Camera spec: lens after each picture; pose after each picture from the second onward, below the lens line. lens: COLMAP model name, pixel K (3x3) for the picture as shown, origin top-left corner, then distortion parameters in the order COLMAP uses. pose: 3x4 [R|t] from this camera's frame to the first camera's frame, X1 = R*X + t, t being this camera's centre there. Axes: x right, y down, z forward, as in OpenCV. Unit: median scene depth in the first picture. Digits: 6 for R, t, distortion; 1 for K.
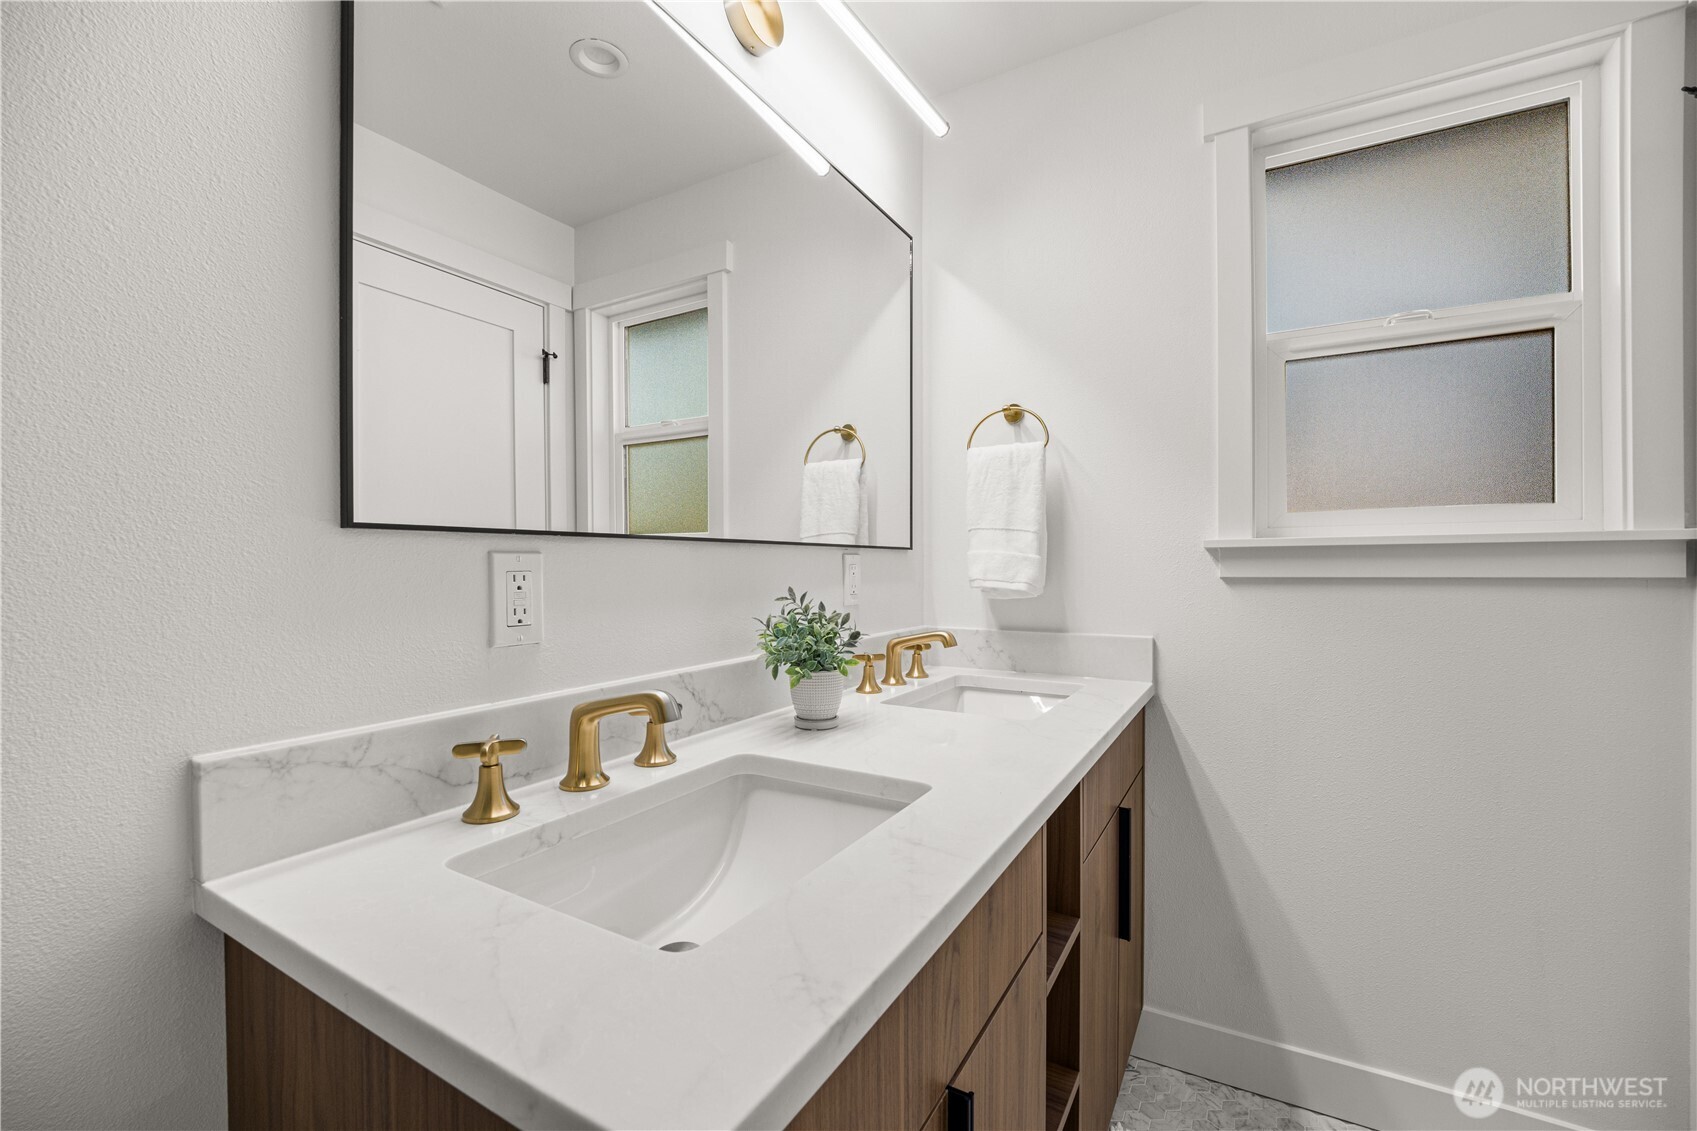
lens RADIAL K [[703.5, 0, 851.6], [0, 703.5, 567.7], [0, 0, 1]] dist [-0.013190, 0.000005]
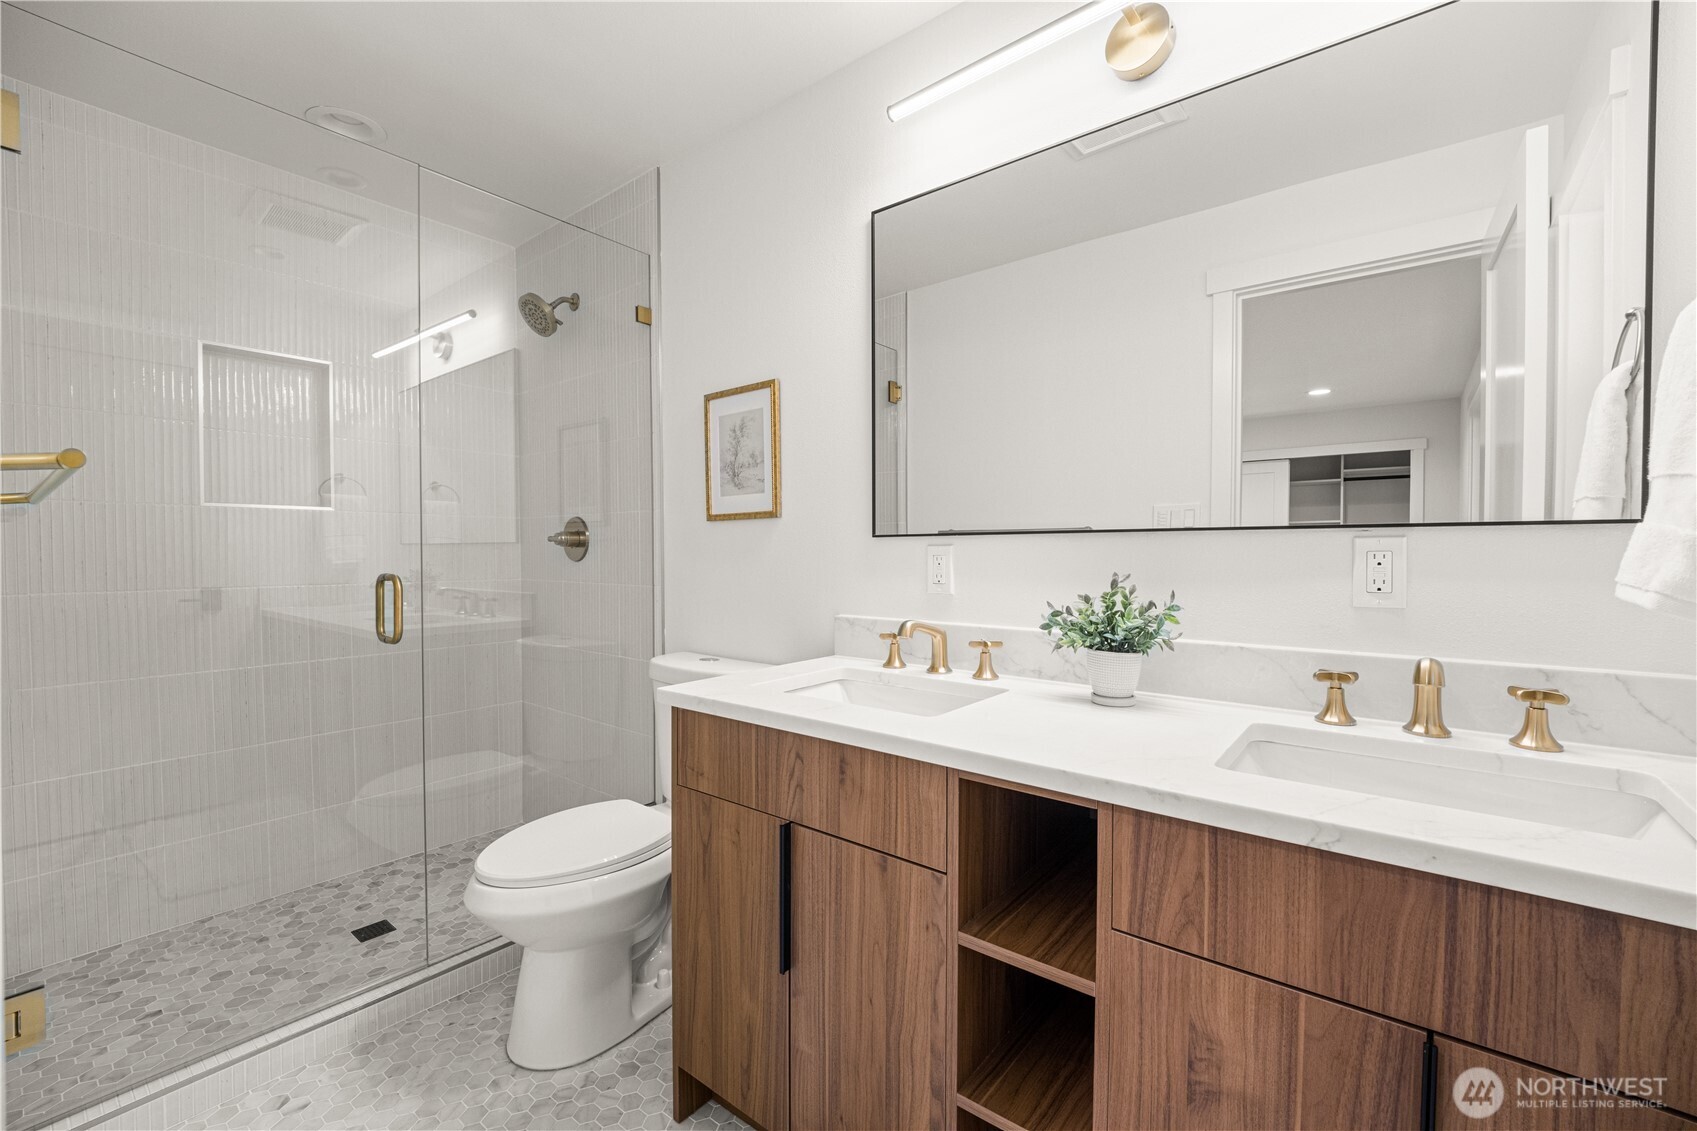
lens RADIAL K [[703.5, 0, 851.6], [0, 703.5, 567.7], [0, 0, 1]] dist [-0.013190, 0.000005]
pose [[-0.138548, 0.031619, -0.989851, 1.602219], [-0.001717, 0.999481, 0.032167, -0.024628], [0.990354, 0.006156, -0.138421, 1.127803]]
